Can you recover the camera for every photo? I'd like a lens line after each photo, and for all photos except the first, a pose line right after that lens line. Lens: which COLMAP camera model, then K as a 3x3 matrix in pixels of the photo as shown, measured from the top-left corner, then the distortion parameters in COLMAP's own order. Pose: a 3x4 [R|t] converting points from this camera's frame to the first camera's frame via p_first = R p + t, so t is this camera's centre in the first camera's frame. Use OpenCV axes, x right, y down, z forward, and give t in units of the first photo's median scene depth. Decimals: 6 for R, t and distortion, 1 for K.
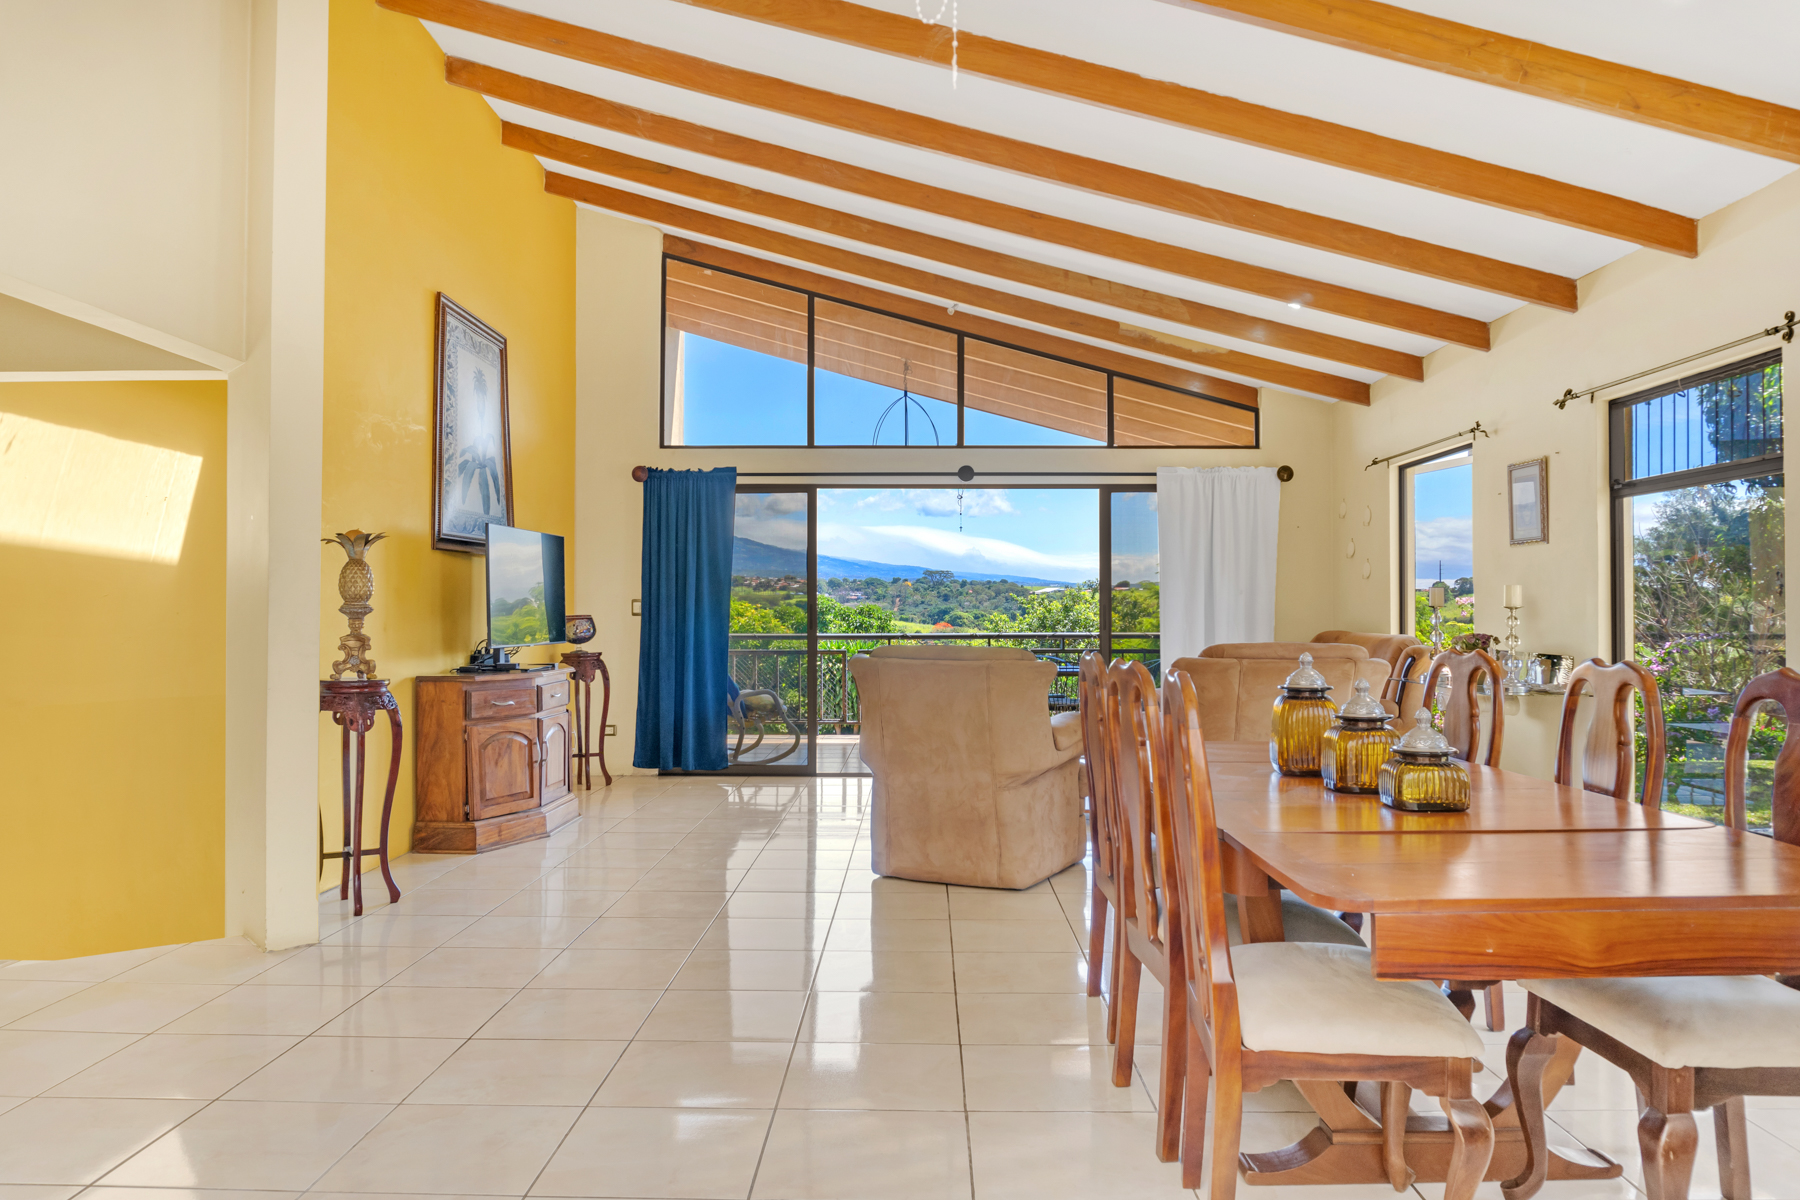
lens RADIAL K [[1229.1, 0, 923.8], [0, 1229.1, 600.1], [0, 0, 1]] dist [-0.006010, -0.002001]
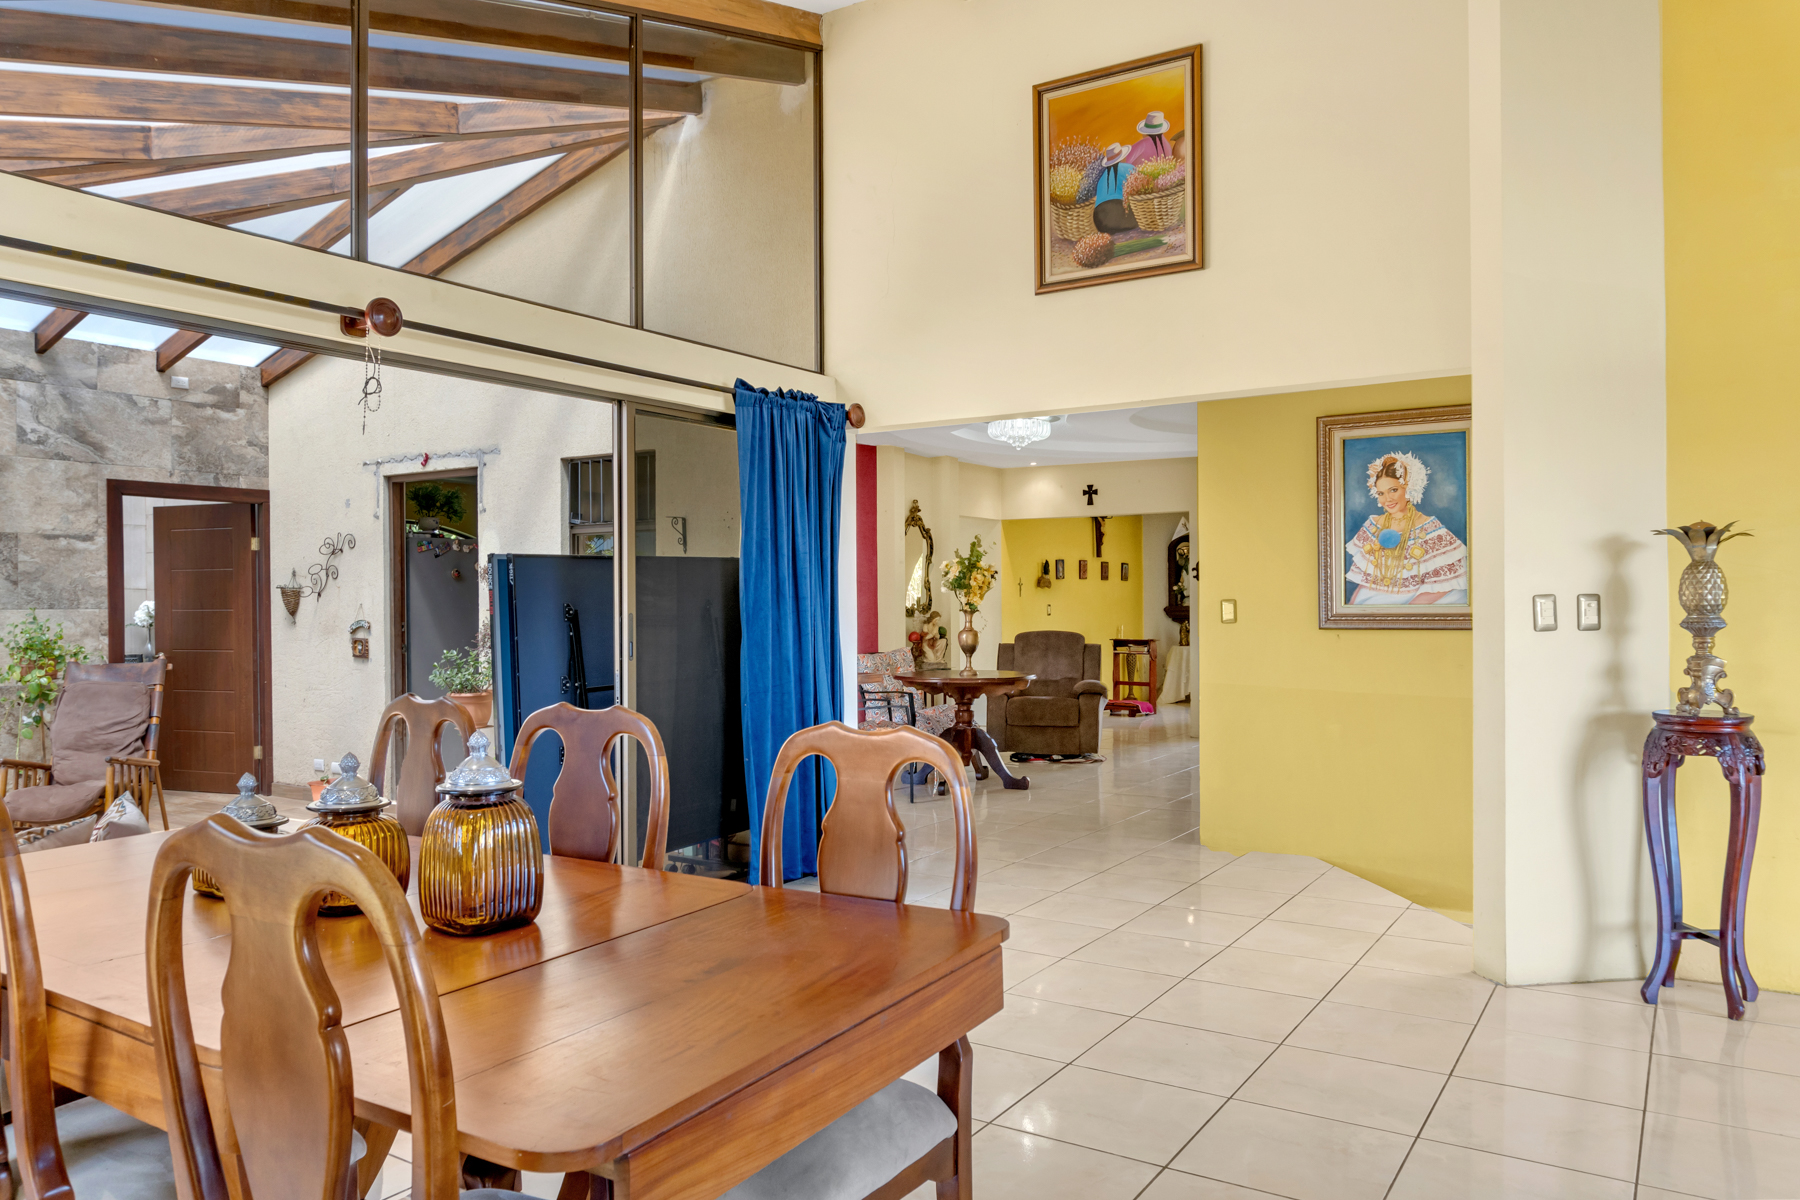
lens RADIAL K [[1229.1, 0, 923.8], [0, 1229.1, 600.1], [0, 0, 1]] dist [-0.006010, -0.002001]
pose [[-0.541452, 0.004033, -0.840722, 0.462357], [0.020687, 0.999750, -0.008527, -0.011266], [0.840477, -0.022009, -0.541400, 1.007622]]
